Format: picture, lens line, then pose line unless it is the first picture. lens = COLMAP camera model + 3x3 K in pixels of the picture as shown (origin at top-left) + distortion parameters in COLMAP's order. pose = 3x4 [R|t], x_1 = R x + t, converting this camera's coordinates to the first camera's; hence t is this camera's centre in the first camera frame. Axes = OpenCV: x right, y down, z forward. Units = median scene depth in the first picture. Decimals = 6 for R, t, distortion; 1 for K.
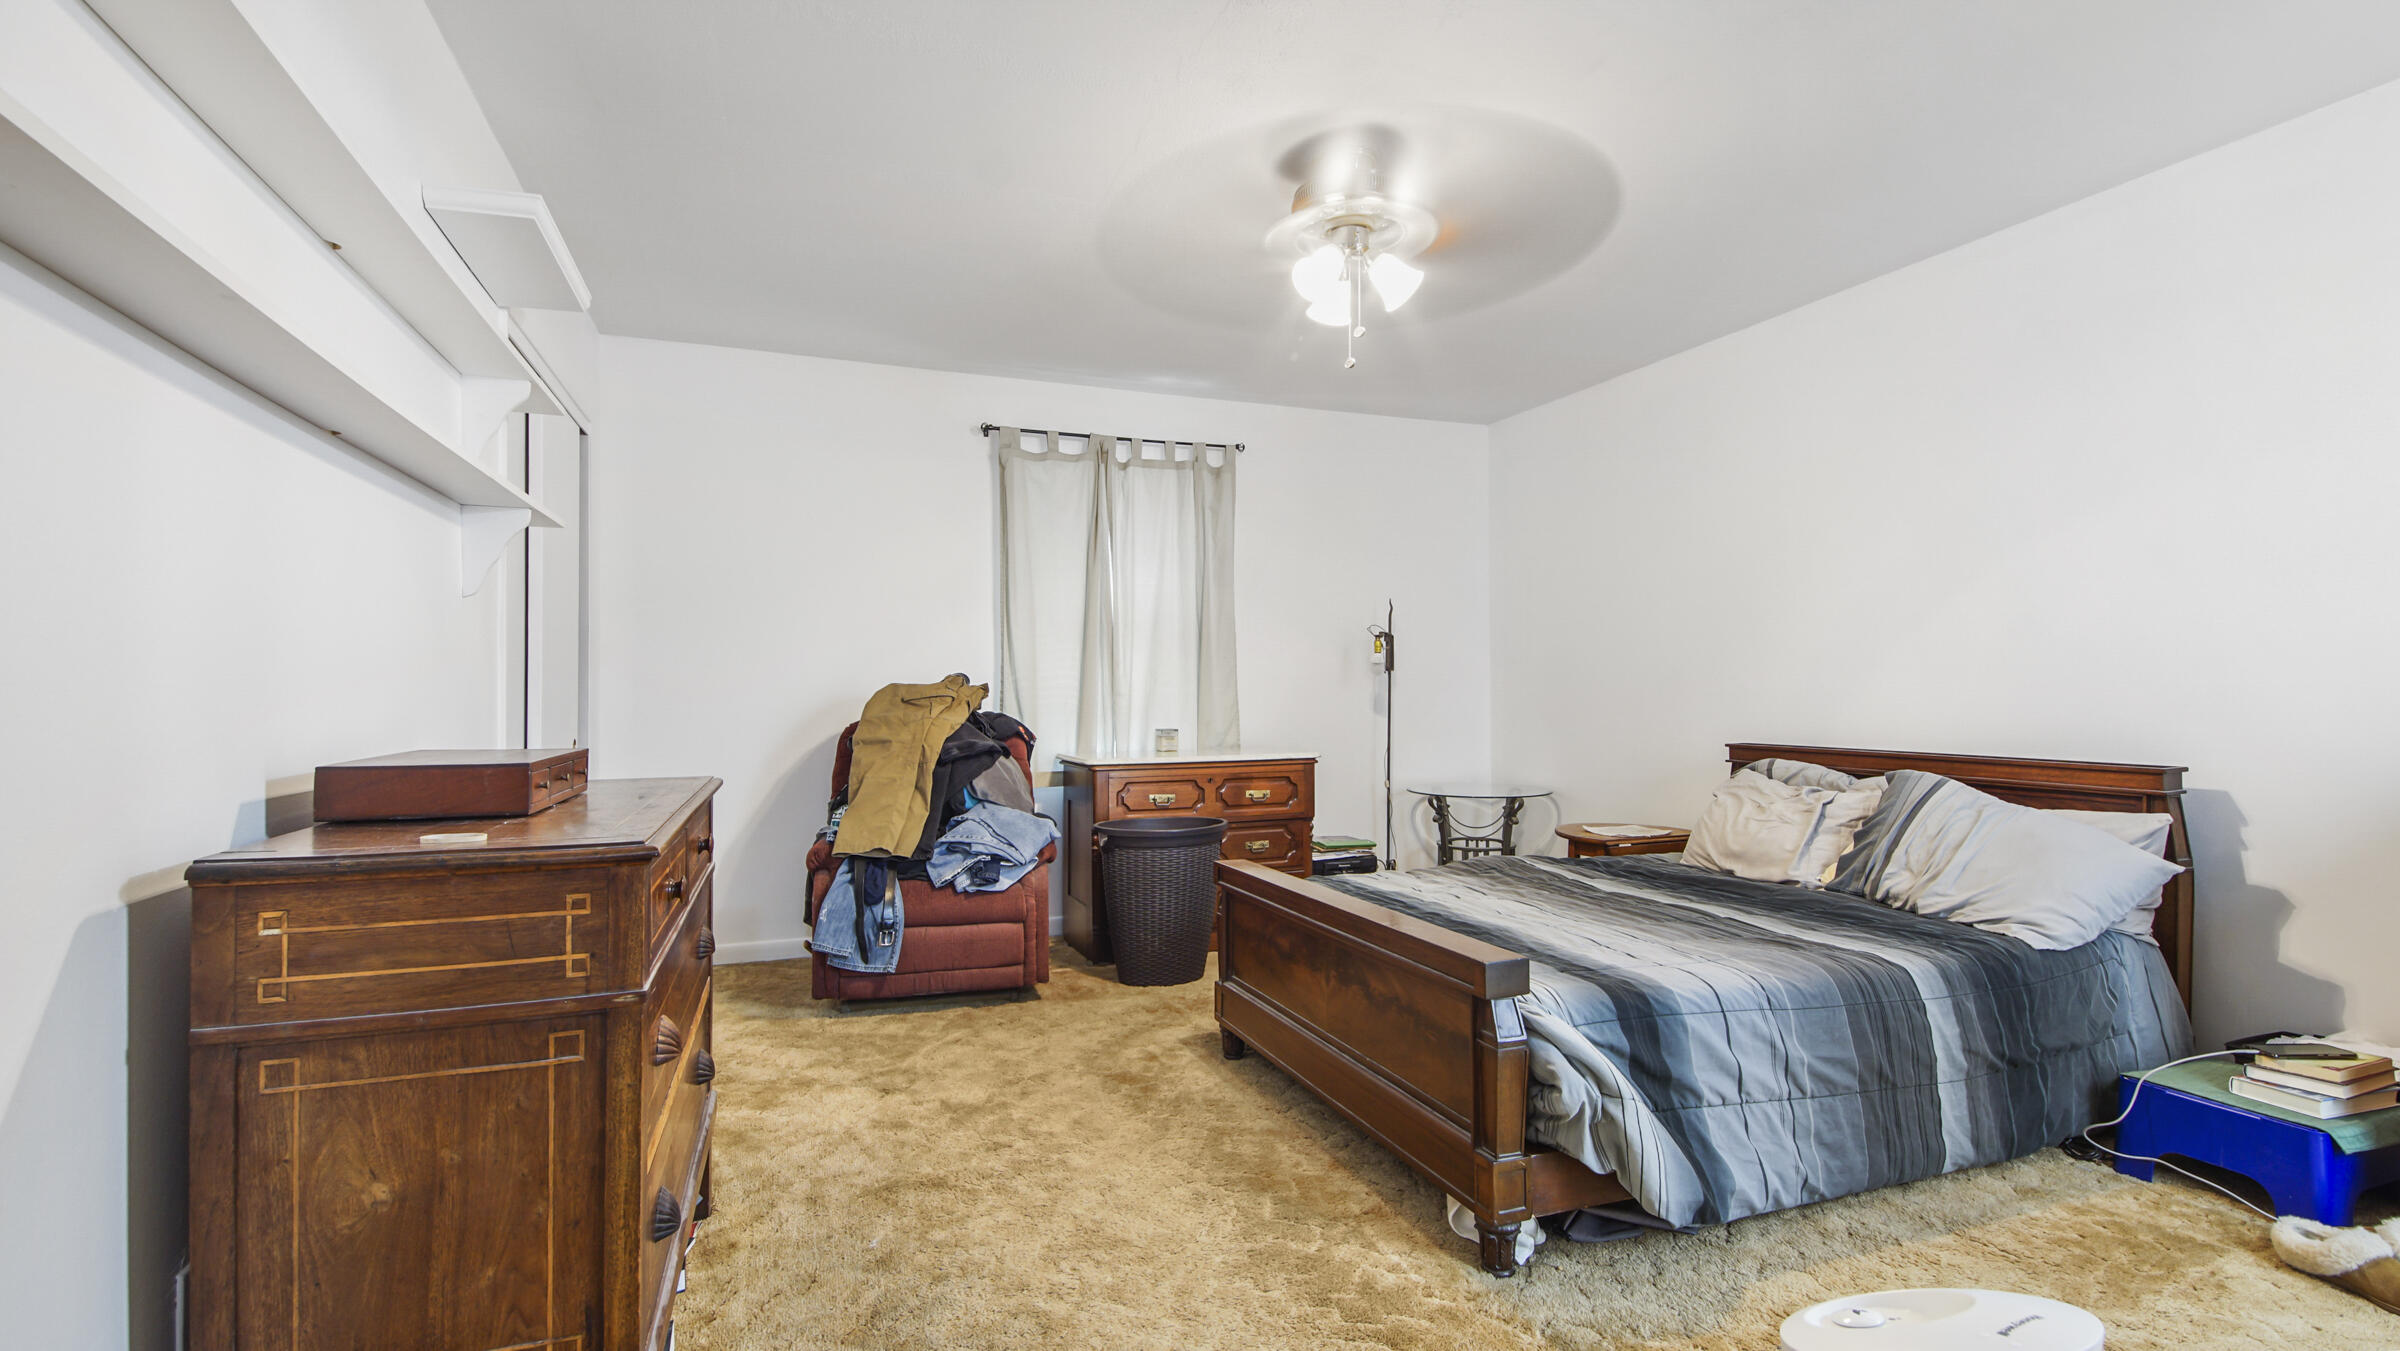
lens RADIAL K [[1070.3, 0, 1204.0], [0, 1070.3, 695.9], [0, 0, 1]] dist [0.073674, -0.044494]
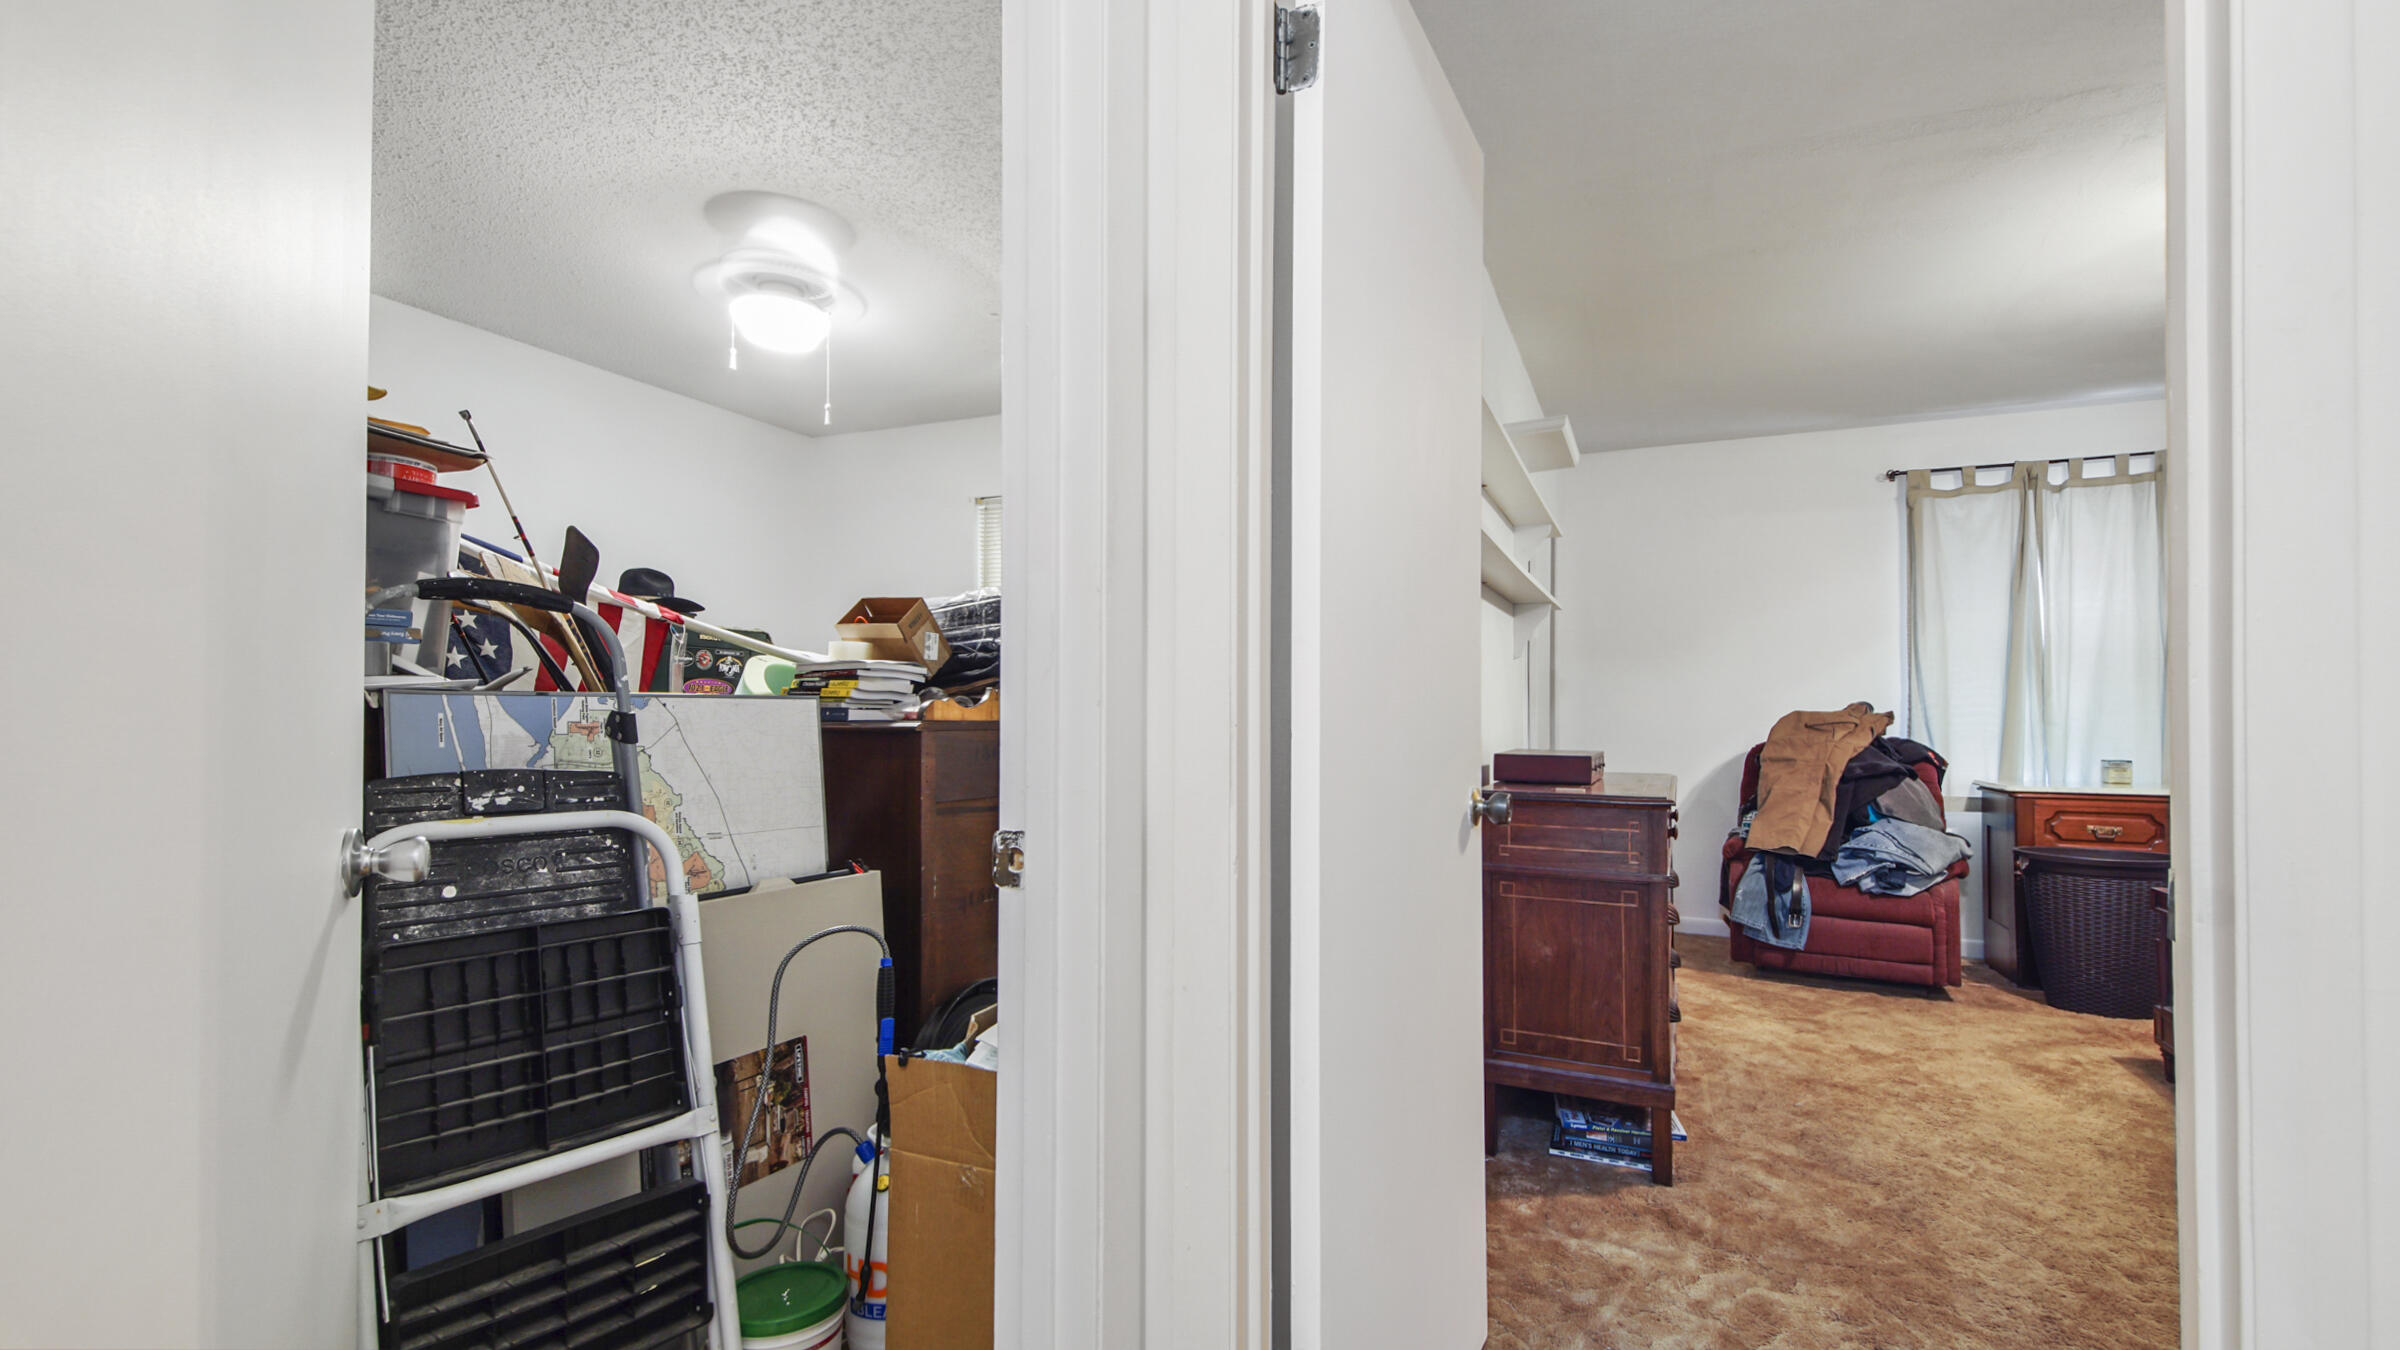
lens RADIAL K [[1070.3, 0, 1204.0], [0, 1070.3, 695.4], [0, 0, 1]] dist [0.073674, -0.044494]
pose [[0.719084, -0.008087, -0.694876, 0.078924], [-0.008614, 0.999752, -0.020549, 0.001284], [0.694869, 0.020763, 0.718836, -0.332071]]
